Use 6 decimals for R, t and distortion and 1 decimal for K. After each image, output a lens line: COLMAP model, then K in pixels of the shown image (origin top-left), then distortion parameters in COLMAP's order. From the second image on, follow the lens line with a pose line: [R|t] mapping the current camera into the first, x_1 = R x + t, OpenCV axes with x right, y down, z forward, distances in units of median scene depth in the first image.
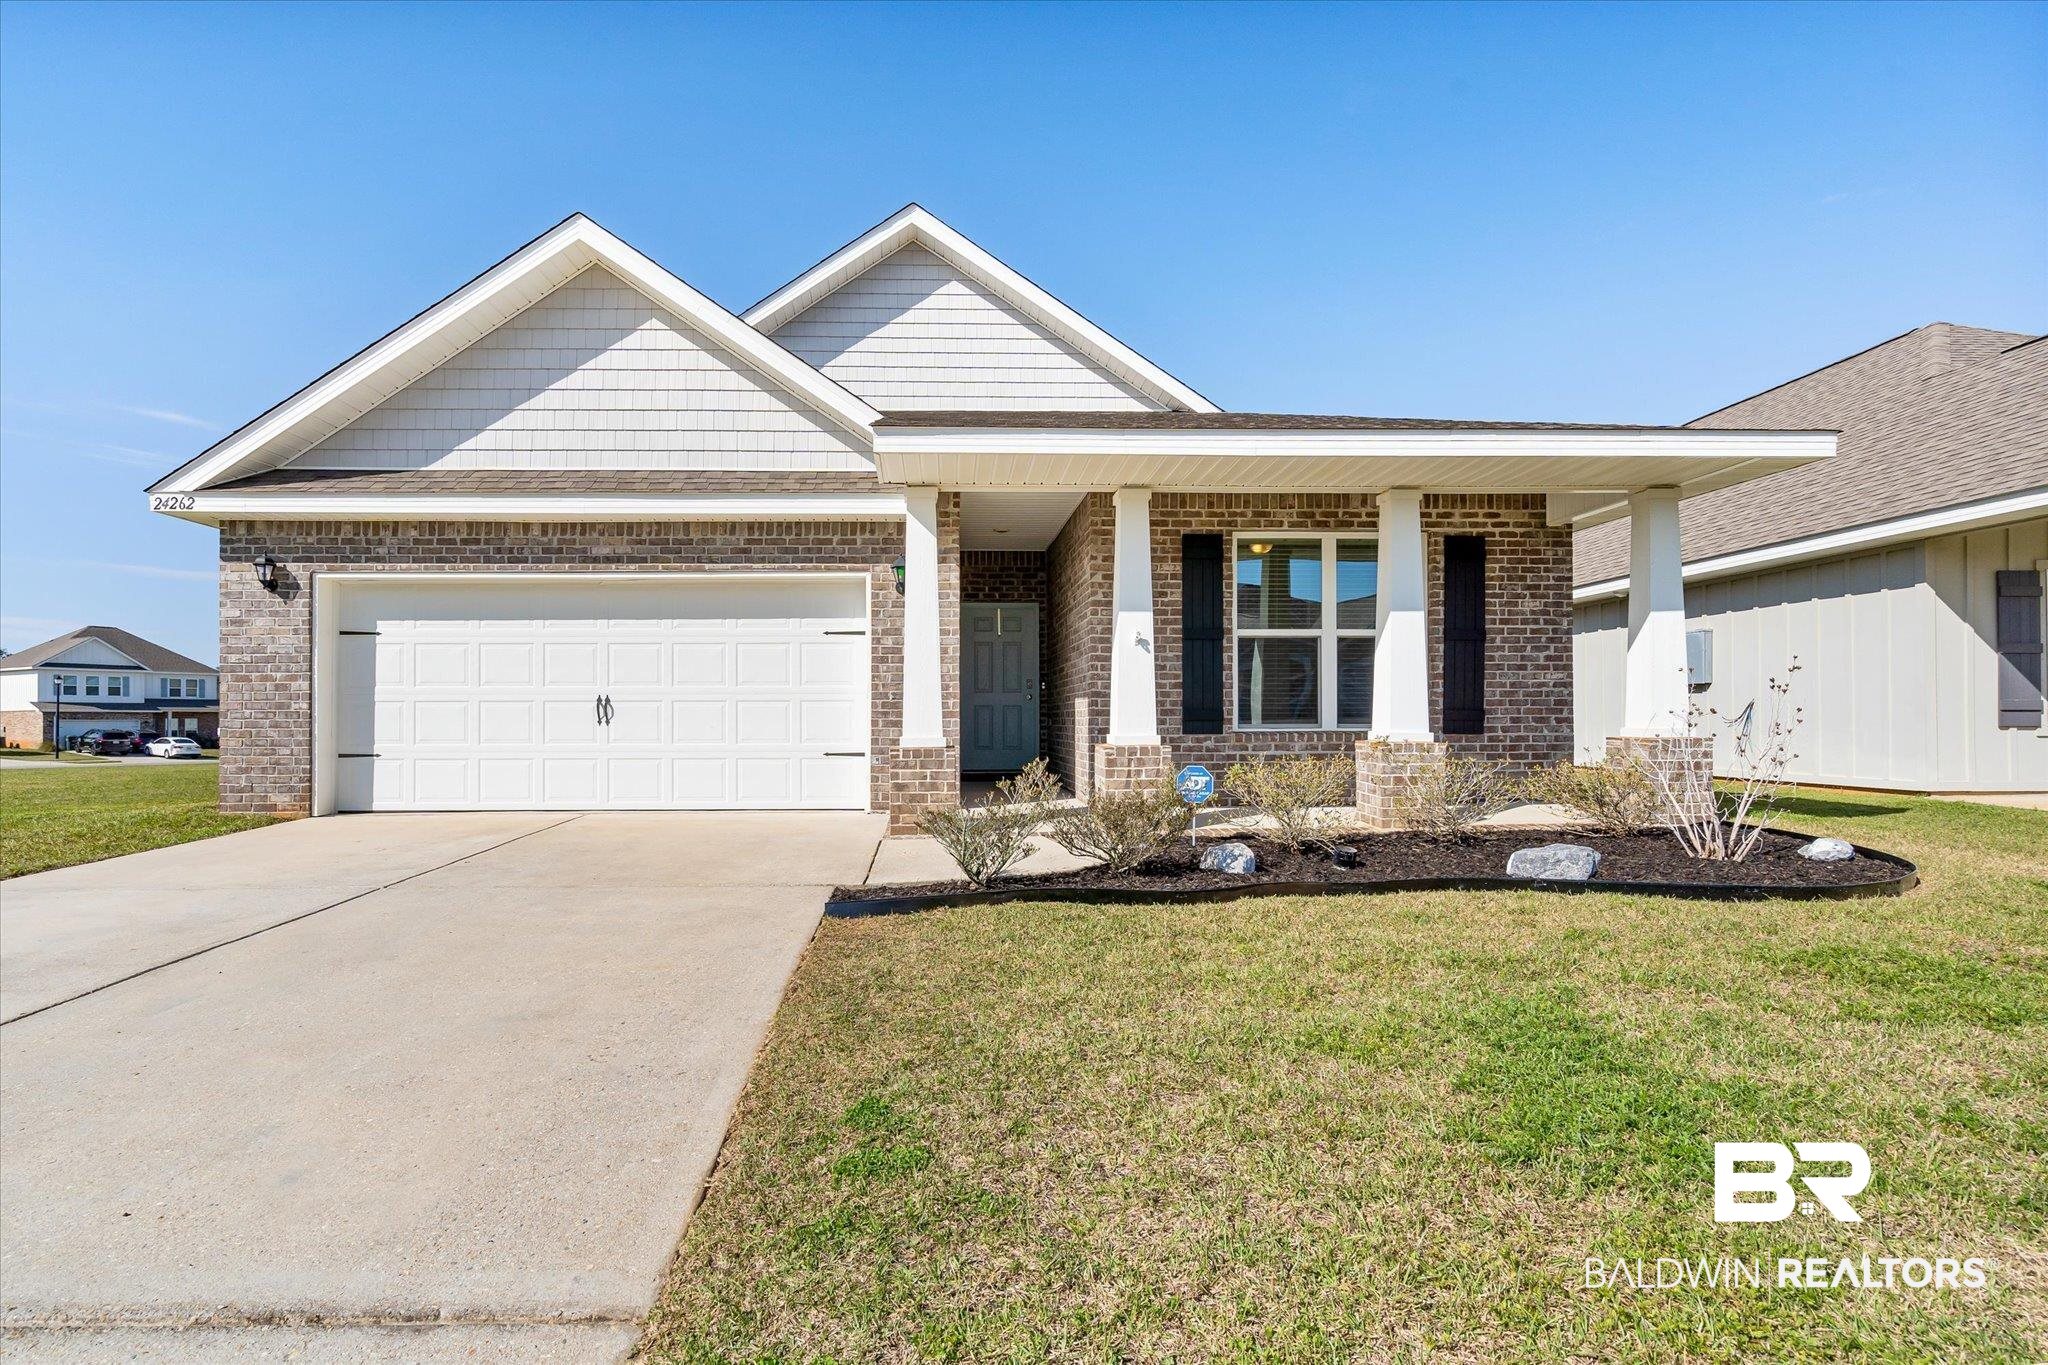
lens RADIAL K [[1038.1, 0, 970.6], [0, 1038.1, 713.9], [0, 0, 1]] dist [-0.002373, 0.001302]
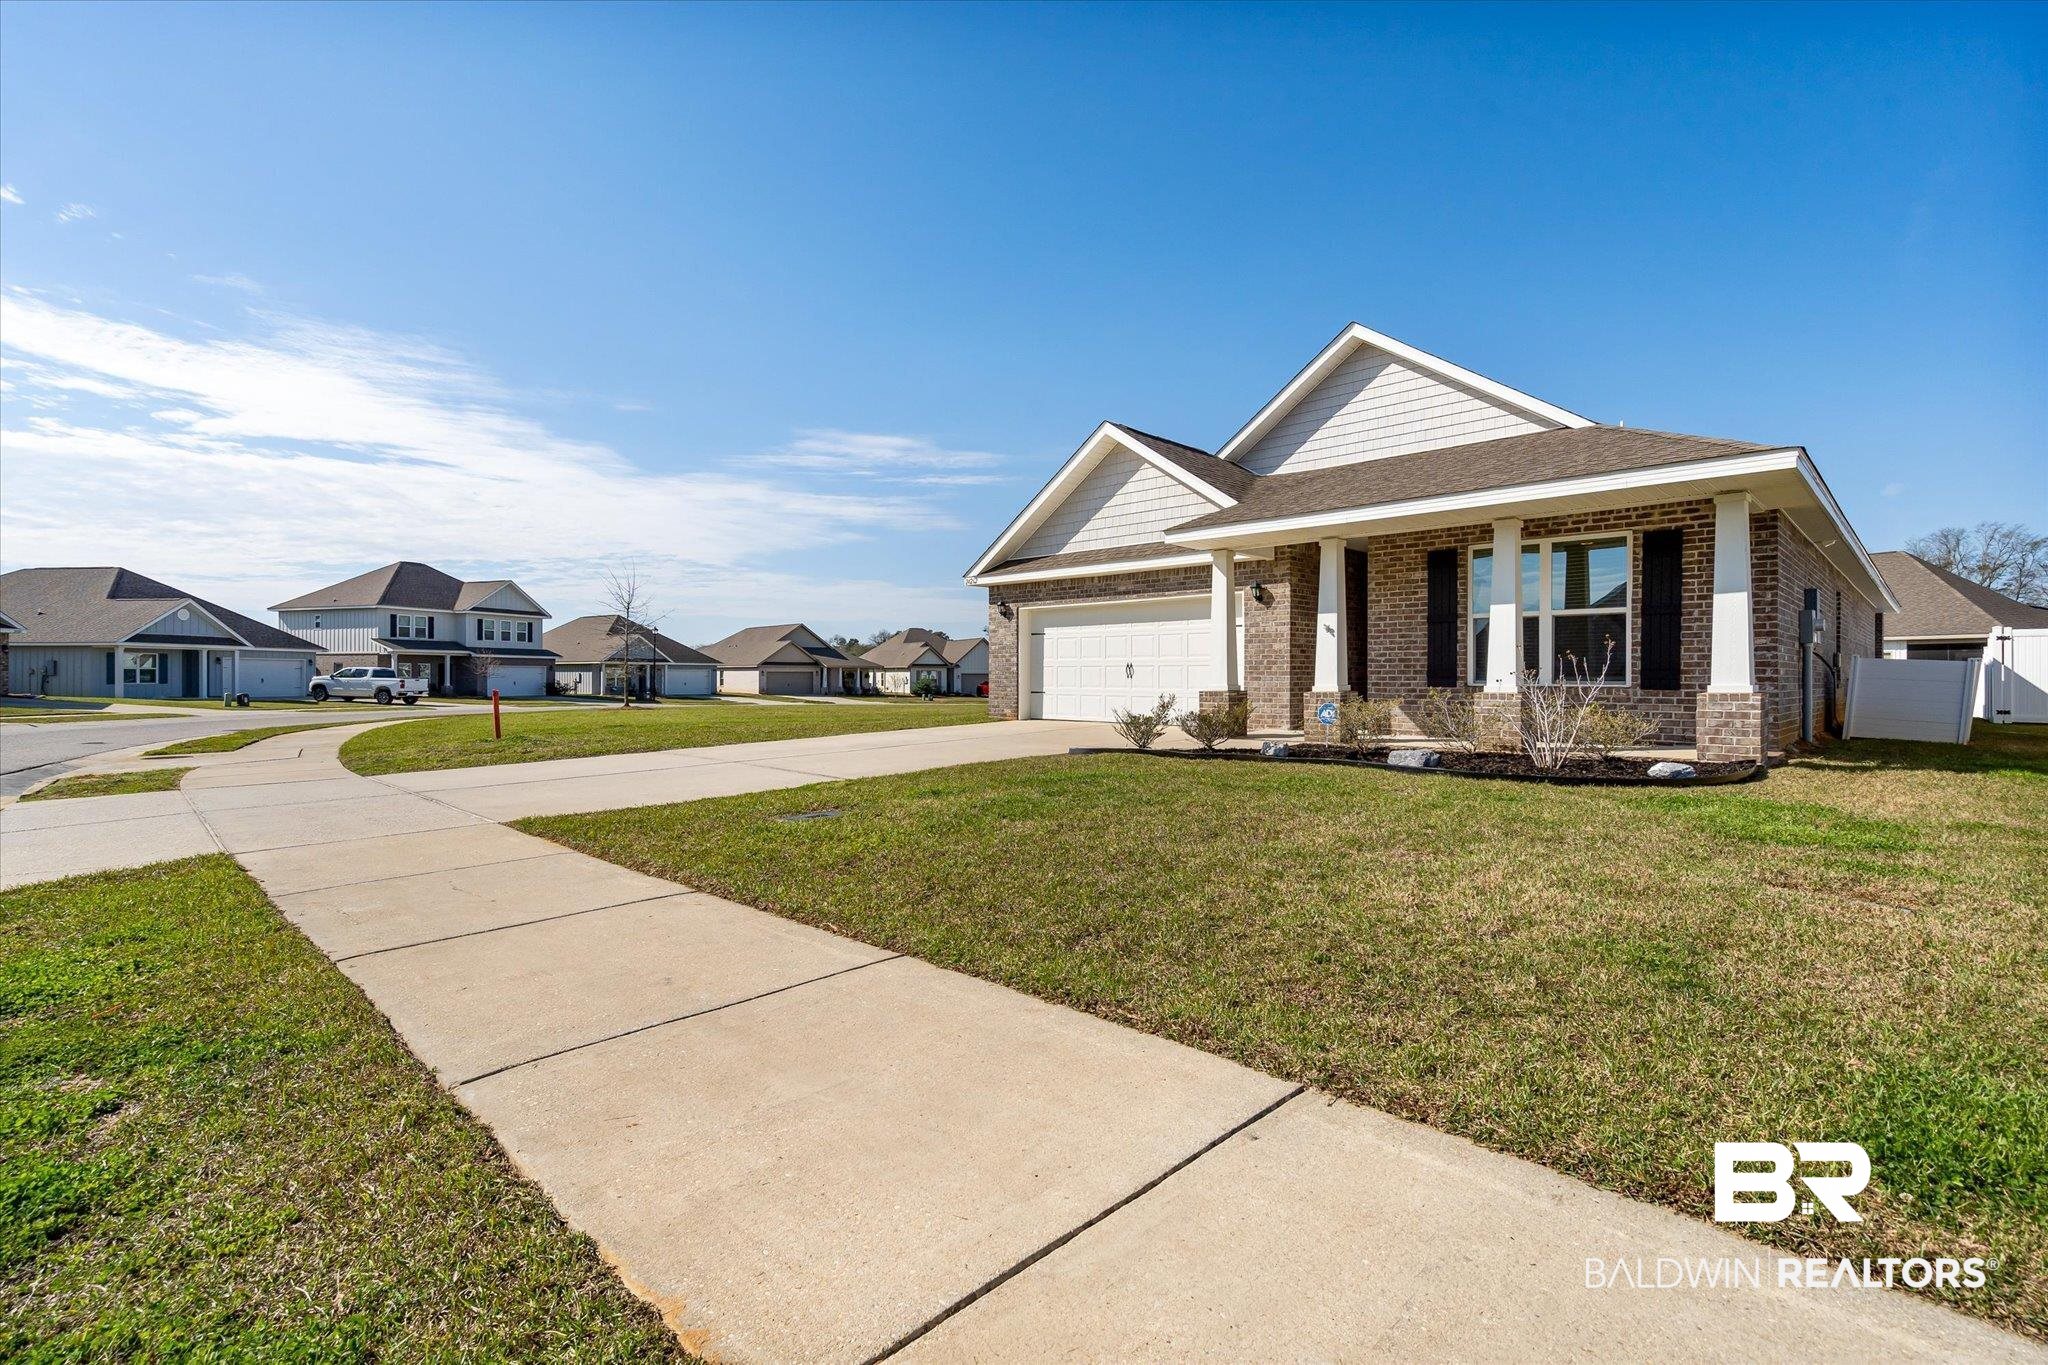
lens RADIAL K [[937.4, 0, 1018.9], [0, 937.4, 676.4], [0, 0, 1]] dist [-0.000587, -0.000336]
pose [[0.687853, 0.004621, -0.725836, 0.785152], [0.004854, 0.999928, 0.010966, -0.012980], [0.725834, -0.011066, 0.687781, -0.346870]]
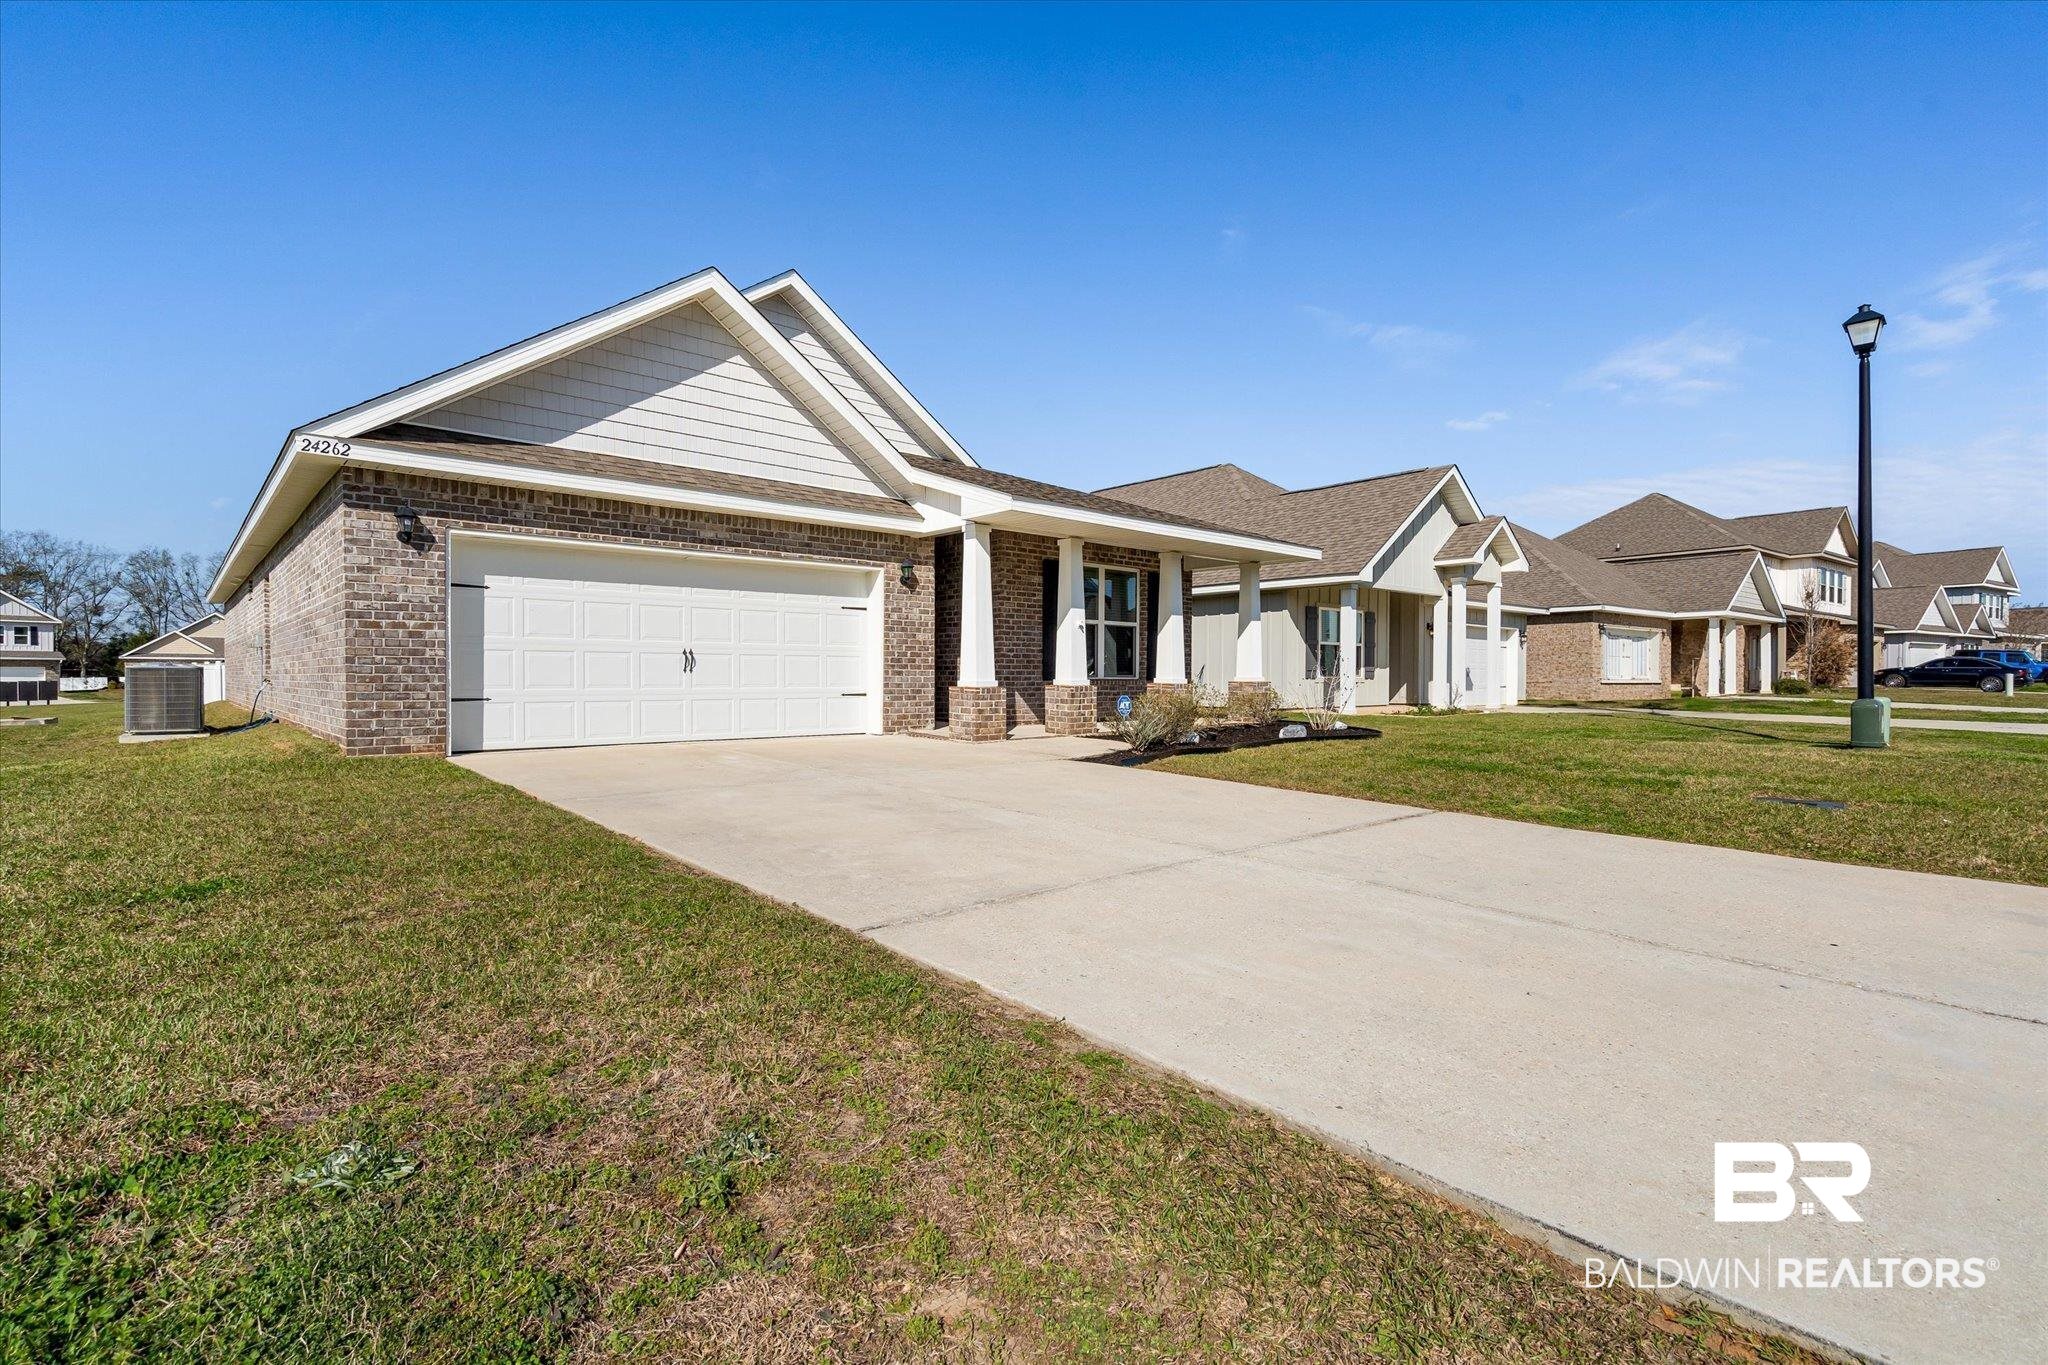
lens RADIAL K [[937.4, 0, 1029.4], [0, 937.4, 688.1], [0, 0, 1]] dist [-0.000587, -0.000336]
pose [[0.754789, -0.004894, 0.655949, -0.809296], [-0.010418, 0.999757, 0.019447, 0.003478], [-0.655884, -0.021512, 0.754555, -0.121293]]
